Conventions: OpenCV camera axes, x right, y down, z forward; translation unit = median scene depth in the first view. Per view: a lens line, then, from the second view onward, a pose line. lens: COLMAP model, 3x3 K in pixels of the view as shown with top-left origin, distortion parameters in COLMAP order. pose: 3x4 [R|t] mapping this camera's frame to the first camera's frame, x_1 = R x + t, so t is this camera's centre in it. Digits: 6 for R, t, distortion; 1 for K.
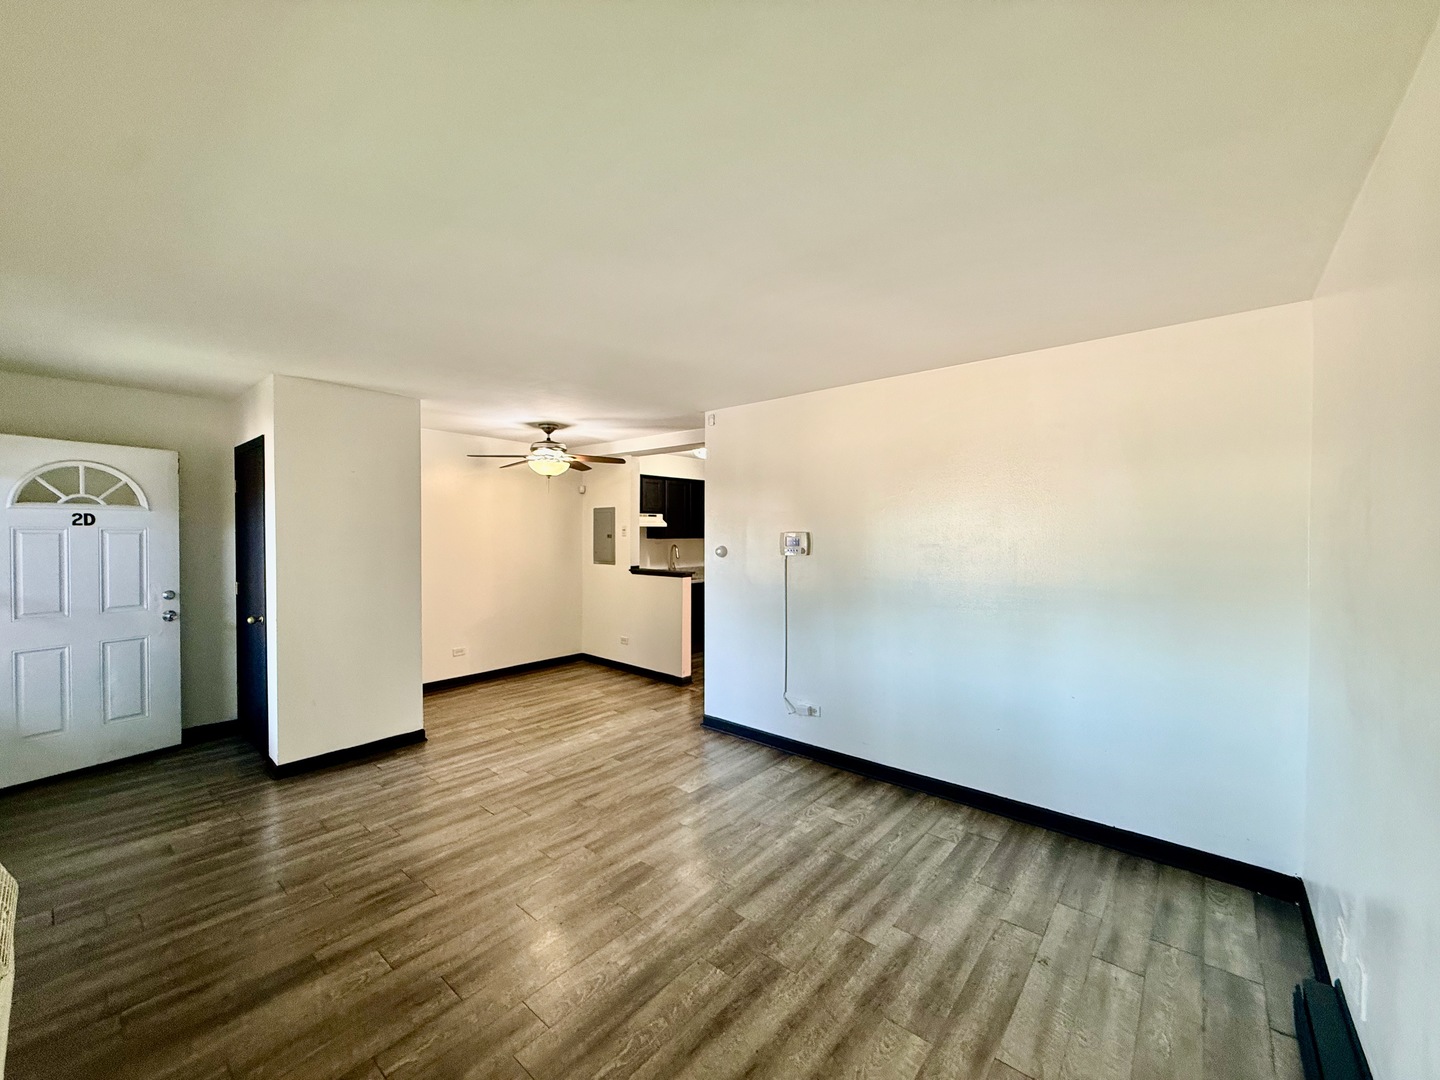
lens RADIAL K [[573.6, 0, 716.6], [0, 573.6, 537.9], [0, 0, 1]] dist [0.001996, 0.000558]
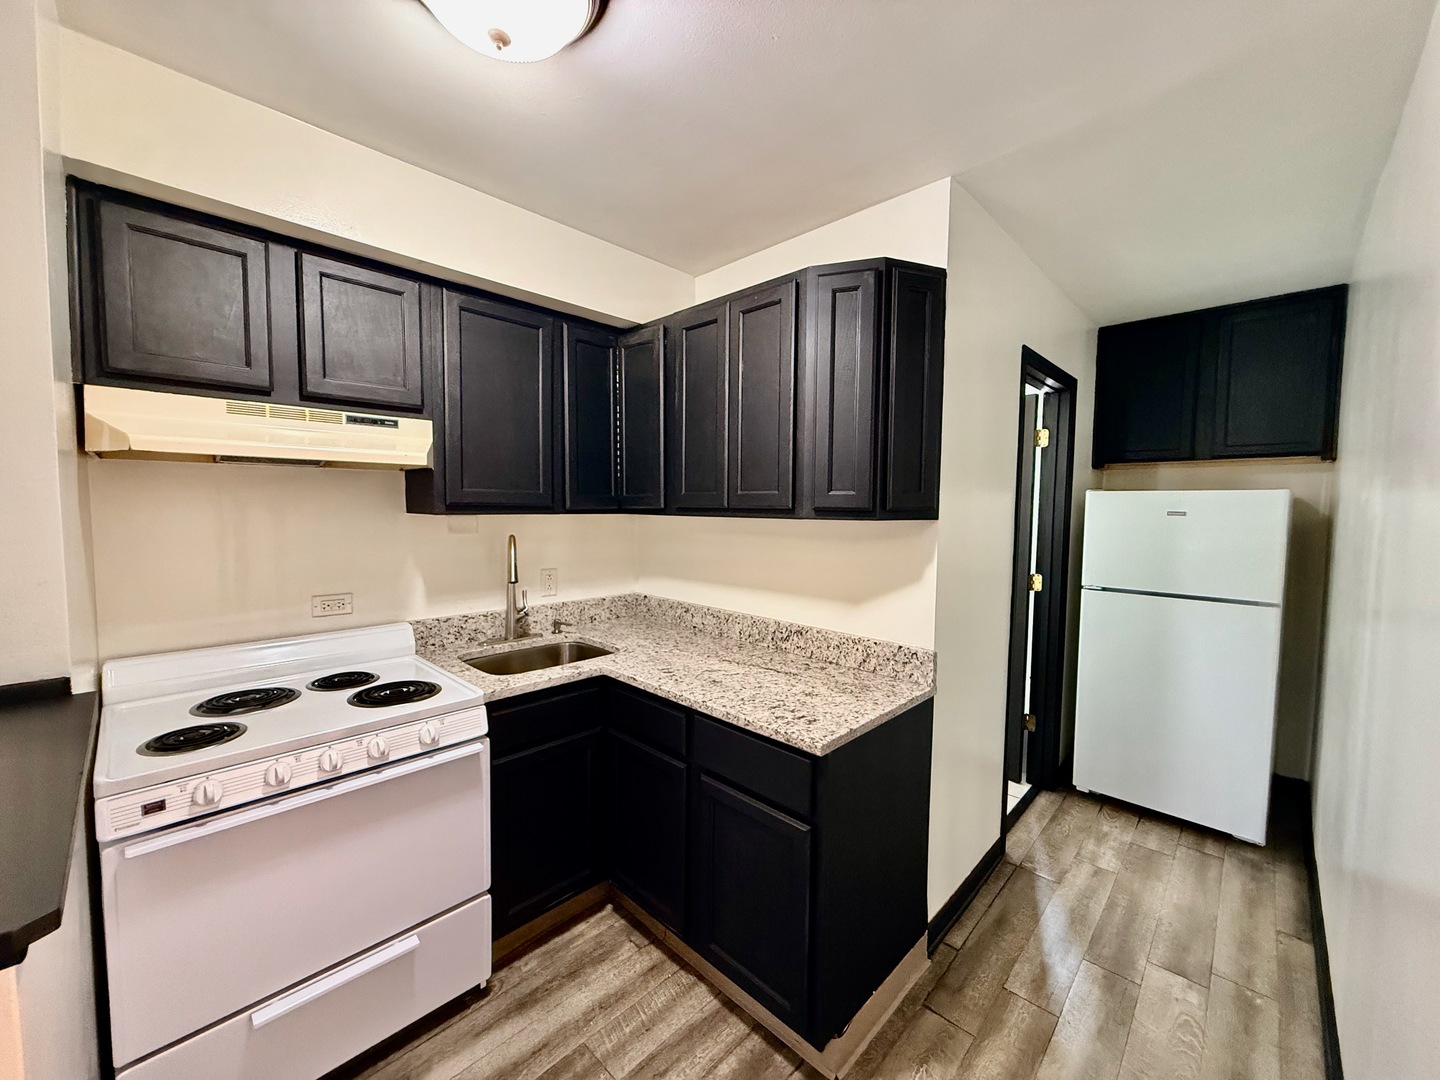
lens RADIAL K [[573.6, 0, 719.9], [0, 573.6, 536.5], [0, 0, 1]] dist [0.001996, 0.000558]
pose [[0.997838, 0.010105, -0.064942, 0.109976], [-0.007393, 0.999095, 0.041877, -0.000189], [0.065307, -0.041307, 0.997010, 1.511266]]
